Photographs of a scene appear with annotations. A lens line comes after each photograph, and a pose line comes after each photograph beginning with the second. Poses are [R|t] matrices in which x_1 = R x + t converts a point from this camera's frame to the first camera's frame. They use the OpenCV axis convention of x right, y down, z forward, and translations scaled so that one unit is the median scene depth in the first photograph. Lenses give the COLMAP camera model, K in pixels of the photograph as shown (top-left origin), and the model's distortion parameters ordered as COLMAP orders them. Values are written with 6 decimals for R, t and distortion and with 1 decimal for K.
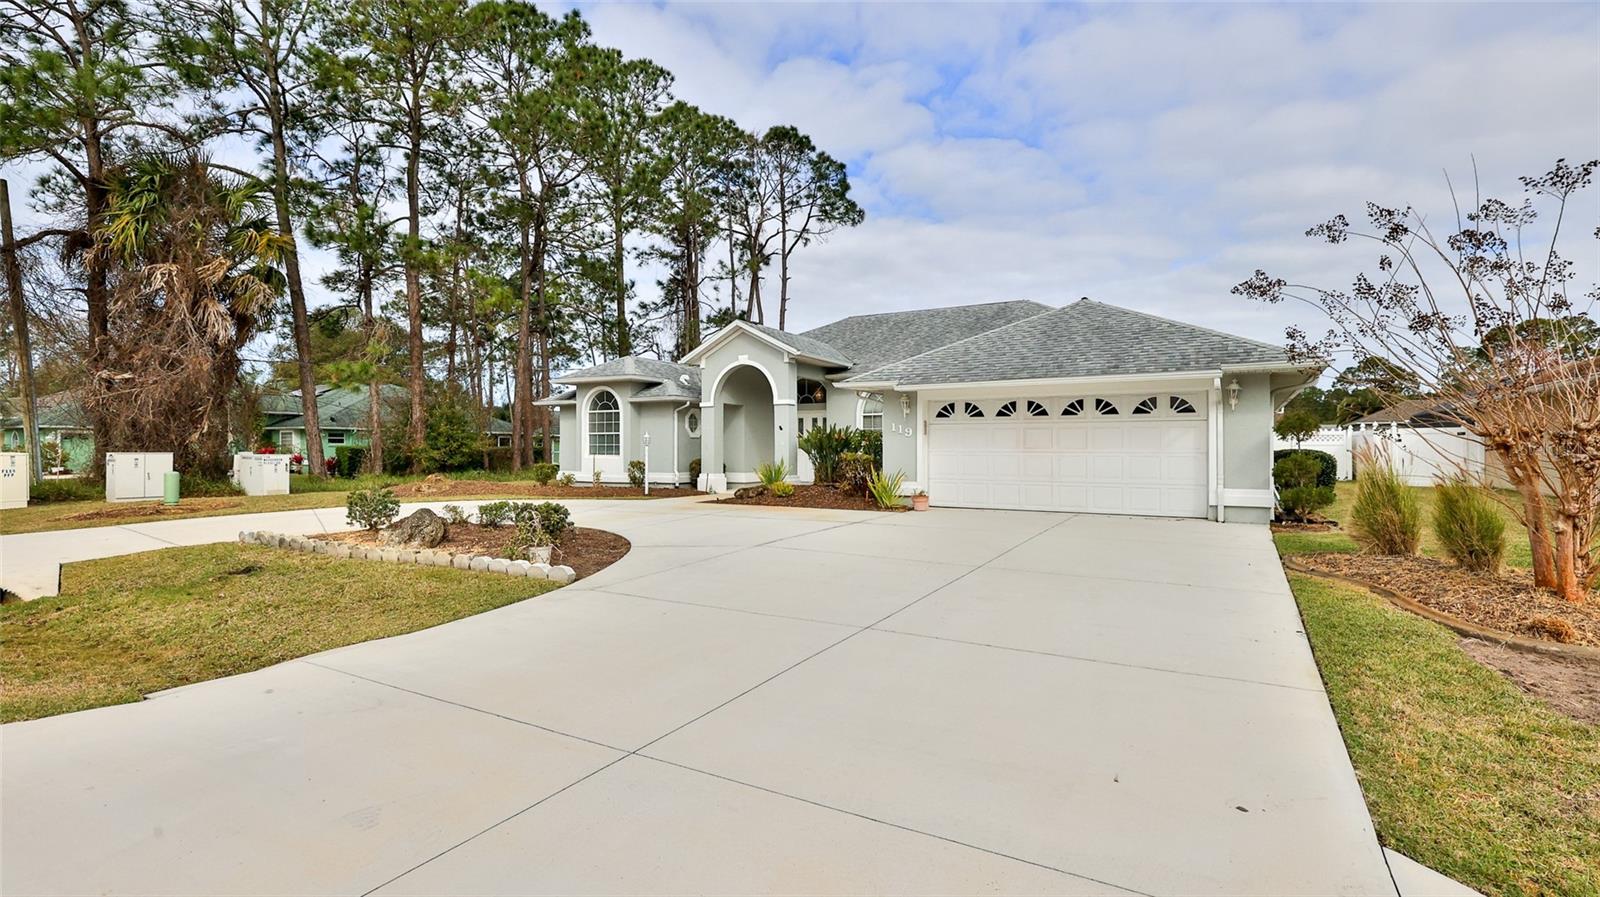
lens RADIAL K [[741.5, 0, 817.7], [0, 741.5, 454.7], [0, 0, 1]] dist [0.000205, -0.000115]
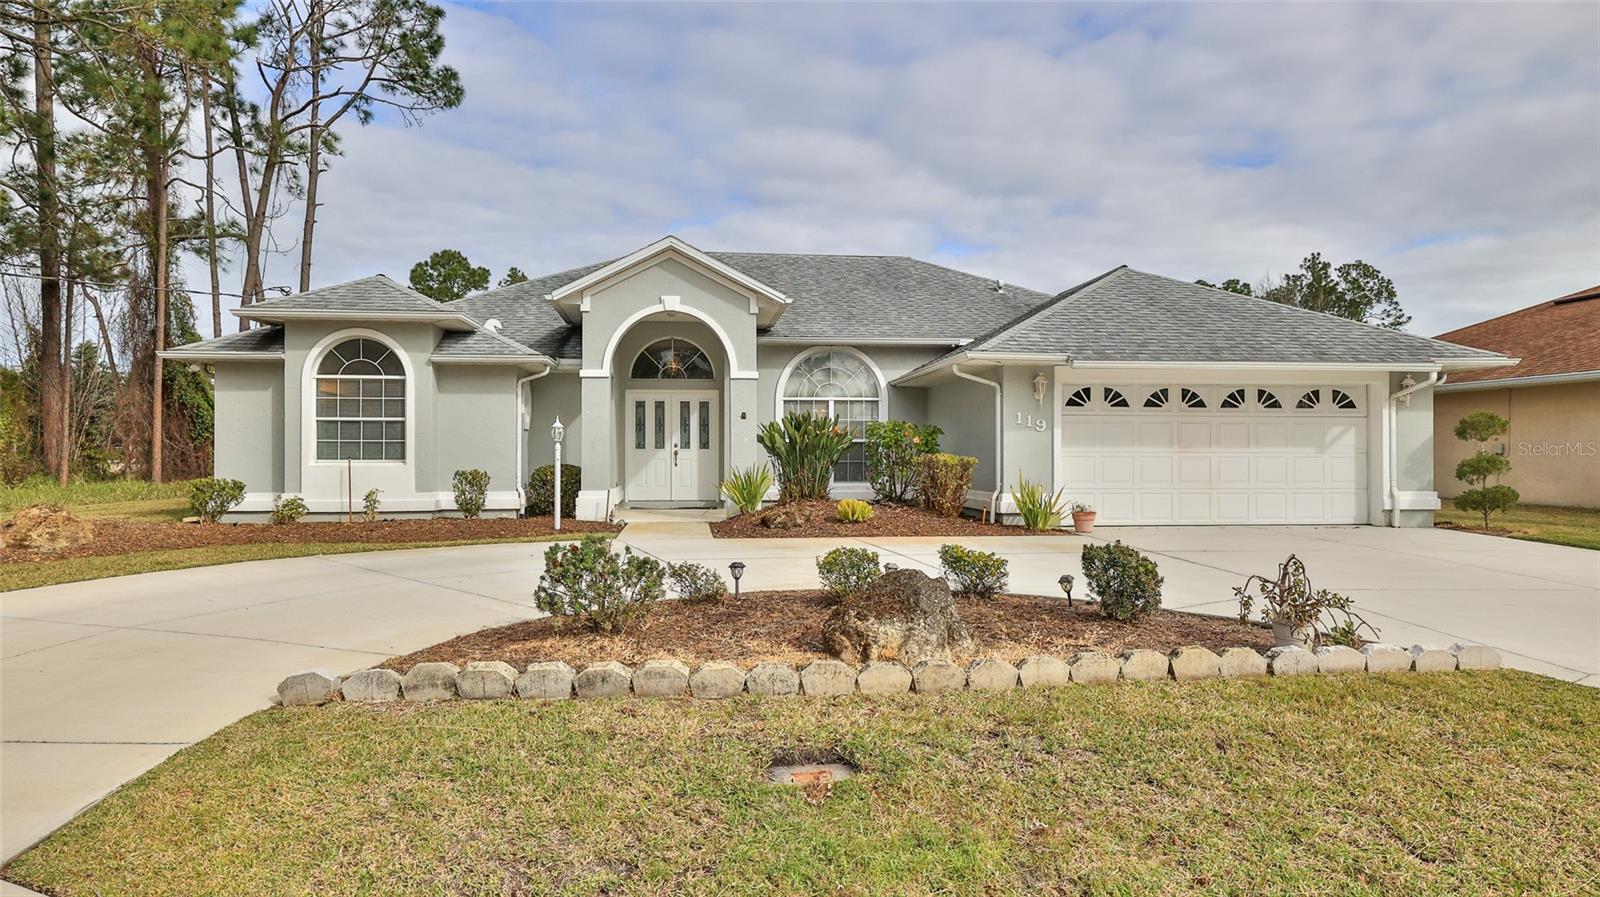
lens RADIAL K [[981.3, 0, 800.0], [0, 981.3, 448.5], [0, 0, 1]] dist [0.002144, 0.000047]
pose [[0.807581, 0.000164, 0.589757, -0.505792], [0.004665, 0.999967, -0.006667, -0.002018], [-0.589739, 0.008136, 0.807553, 0.287795]]
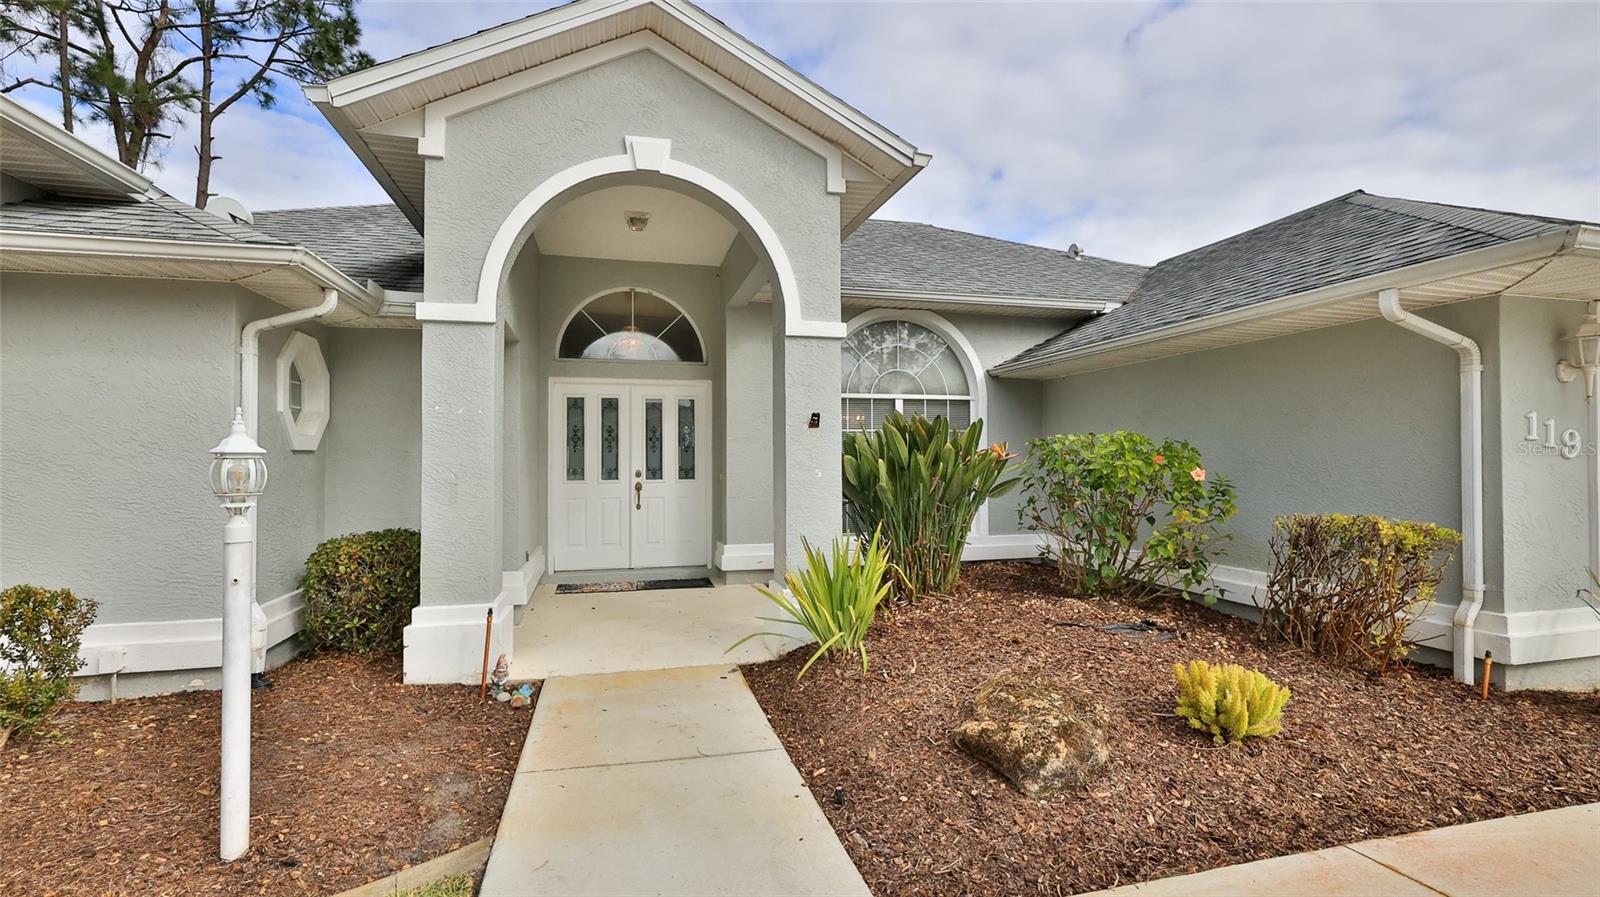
lens RADIAL K [[705.4, 0, 797.9], [0, 705.4, 446.0], [0, 0, 1]] dist [-0.000023, -0.000450]
pose [[0.716037, 0.005025, 0.698044, -0.242278], [0.008263, 0.999843, -0.015674, -0.021707], [-0.698013, 0.016991, 0.715883, 0.804921]]
